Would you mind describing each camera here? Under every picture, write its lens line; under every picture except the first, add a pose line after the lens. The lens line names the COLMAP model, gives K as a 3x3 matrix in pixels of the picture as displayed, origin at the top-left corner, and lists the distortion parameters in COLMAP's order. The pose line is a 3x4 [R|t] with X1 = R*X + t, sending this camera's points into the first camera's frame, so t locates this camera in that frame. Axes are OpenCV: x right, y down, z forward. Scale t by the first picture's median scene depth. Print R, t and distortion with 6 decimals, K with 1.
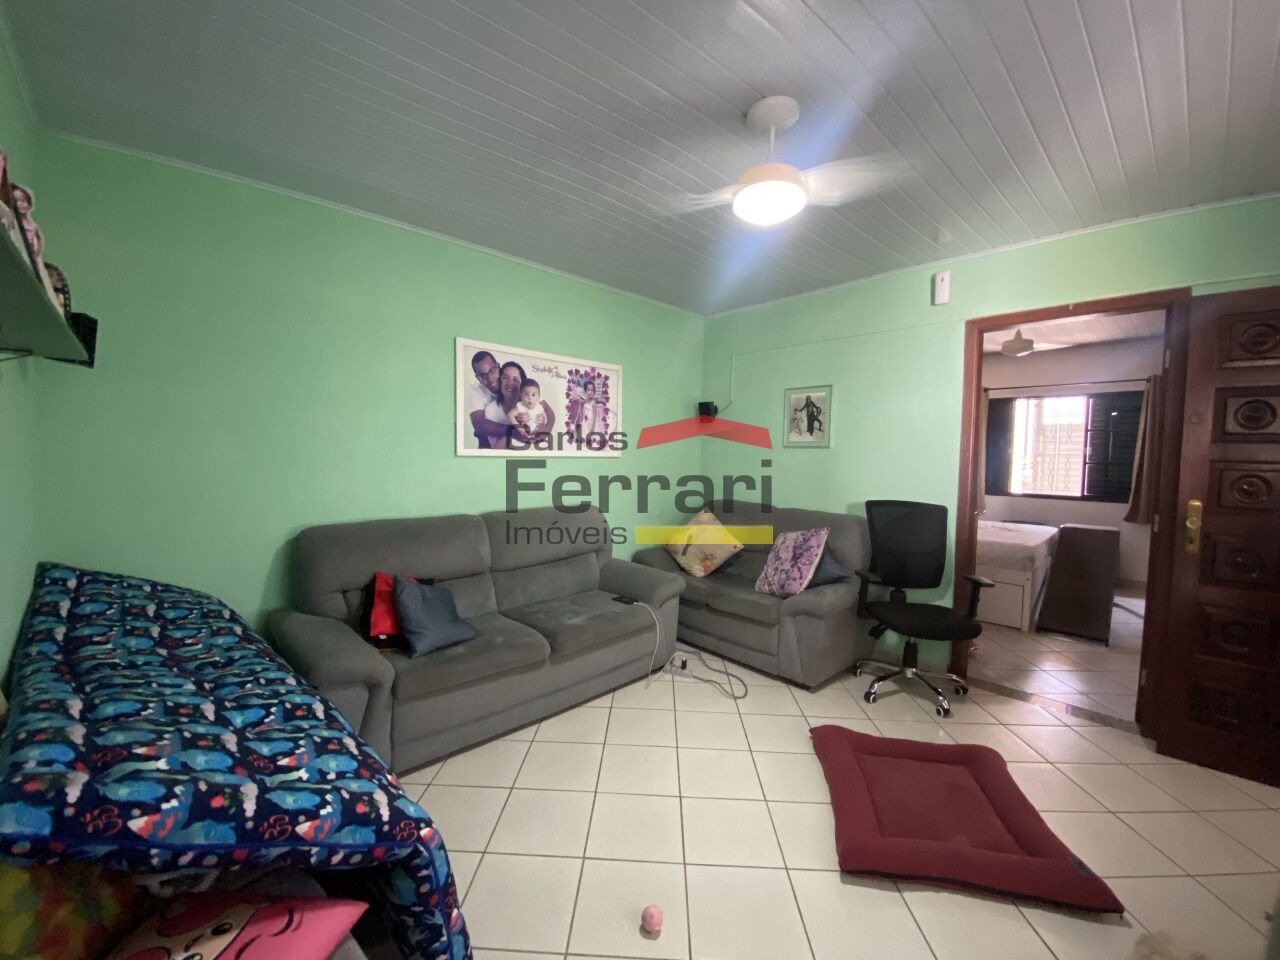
lens RADIAL K [[512.8, 0, 640.0], [0, 512.8, 480.0], [0, 0, 1]] dist [0.026400, -0.026124]
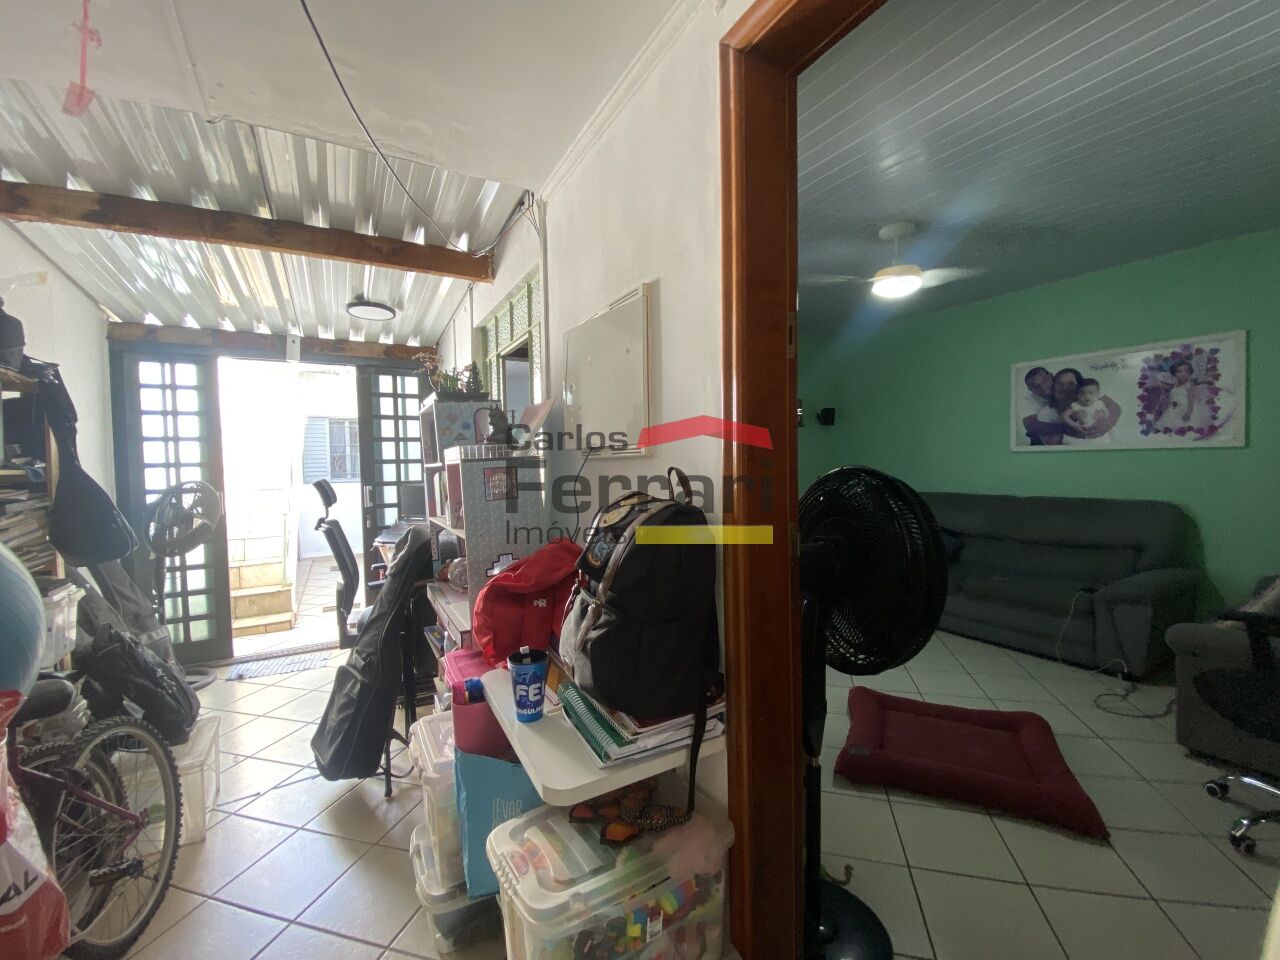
lens RADIAL K [[513.2, 0, 640.0], [0, 513.2, 480.0], [0, 0, 1]] dist [0.016068, -0.018696]
pose [[-0.225095, 0.014750, -0.974225, 1.043829], [-0.043954, 0.998714, 0.025277, 0.030498], [0.973345, 0.048511, -0.224157, 0.327888]]
